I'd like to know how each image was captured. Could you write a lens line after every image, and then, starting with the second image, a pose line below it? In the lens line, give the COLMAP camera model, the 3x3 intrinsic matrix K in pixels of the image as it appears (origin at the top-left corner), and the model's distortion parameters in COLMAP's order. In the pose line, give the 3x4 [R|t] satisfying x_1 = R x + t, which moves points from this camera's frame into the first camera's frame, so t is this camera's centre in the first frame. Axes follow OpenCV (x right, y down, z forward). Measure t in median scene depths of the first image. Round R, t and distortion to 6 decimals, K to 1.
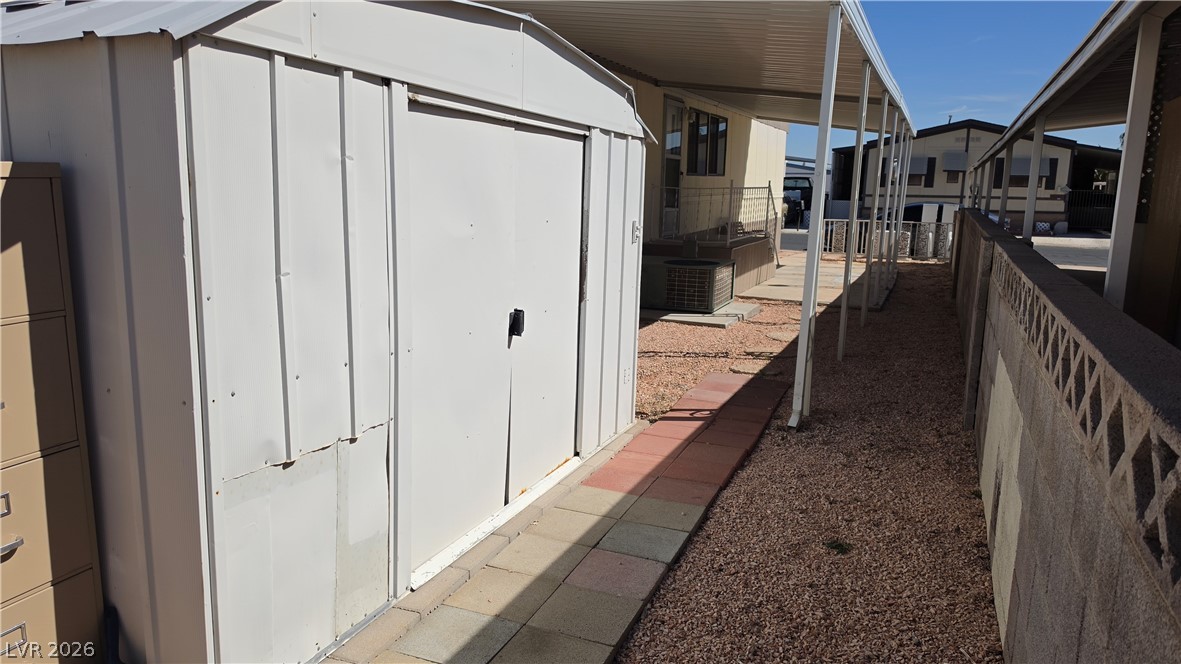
lens RADIAL K [[801.0, 0, 590.5], [0, 801.0, 332.0], [0, 0, 1]] dist [0.073110, -0.087486]
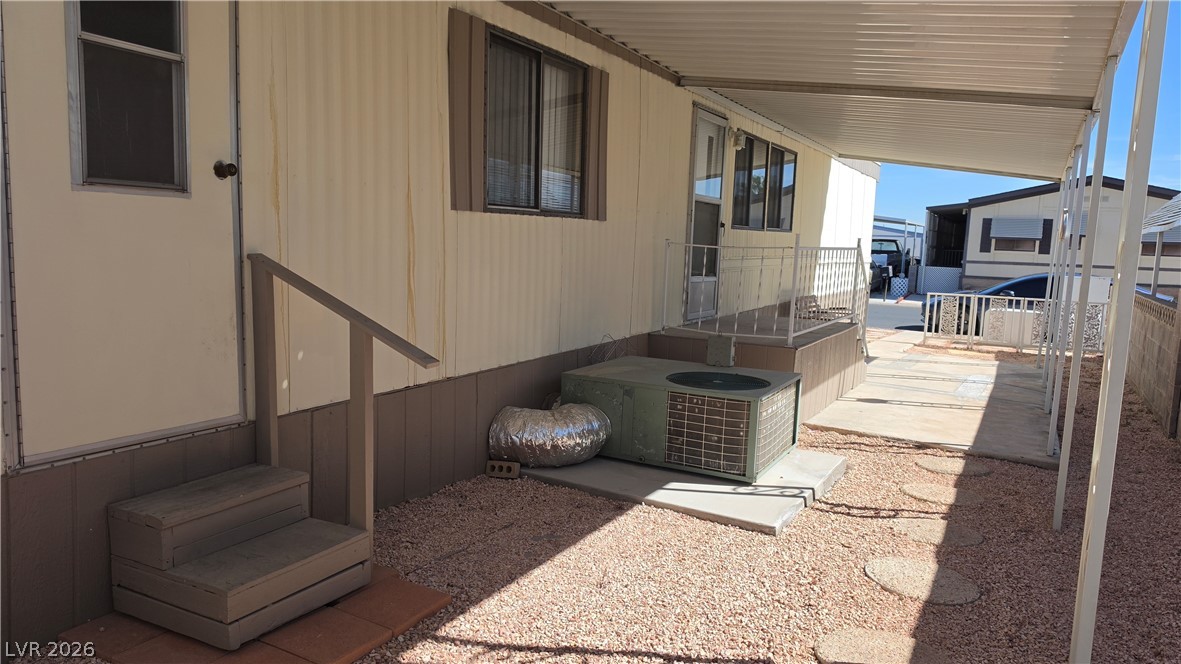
lens RADIAL K [[801.0, 0, 590.5], [0, 801.0, 332.0], [0, 0, 1]] dist [0.073110, -0.087486]
pose [[0.995704, 0.026567, -0.088696, 0.065676], [-0.032953, 0.996908, -0.071336, -0.058513], [0.086526, 0.073953, 0.993501, 0.337556]]
